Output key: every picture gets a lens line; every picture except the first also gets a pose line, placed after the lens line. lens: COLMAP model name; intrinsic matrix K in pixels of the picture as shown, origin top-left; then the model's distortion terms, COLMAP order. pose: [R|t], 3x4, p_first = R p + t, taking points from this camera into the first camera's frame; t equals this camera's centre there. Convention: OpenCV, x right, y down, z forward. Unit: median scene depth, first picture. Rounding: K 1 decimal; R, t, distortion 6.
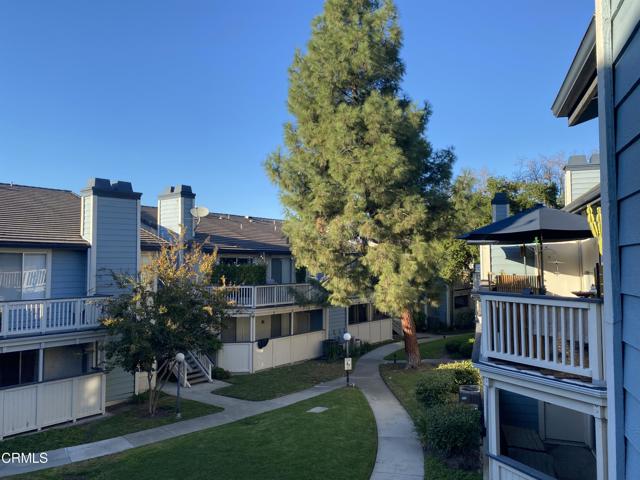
lens RADIAL K [[490.7, 0, 322.0], [0, 490.7, 238.7], [0, 0, 1]] dist [0.053479, -0.048733]
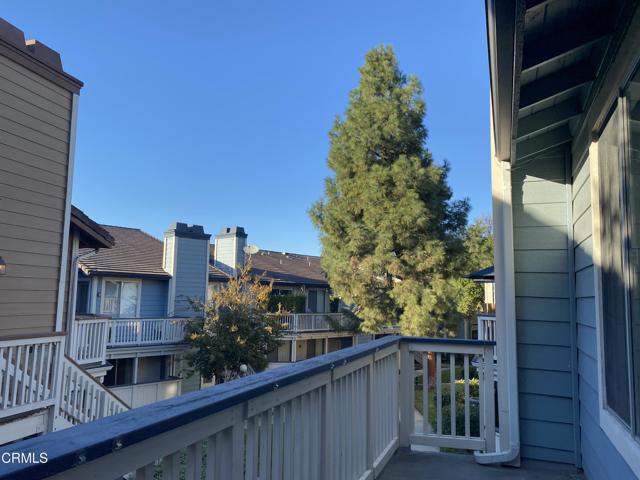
lens RADIAL K [[490.7, 0, 321.1], [0, 490.7, 245.5], [0, 0, 1]] dist [0.053479, -0.048733]
pose [[0.998889, 0.018617, -0.043297, -0.033840], [-0.020959, 0.998306, -0.054271, -0.004126], [0.042214, 0.055118, 0.997587, -0.195411]]
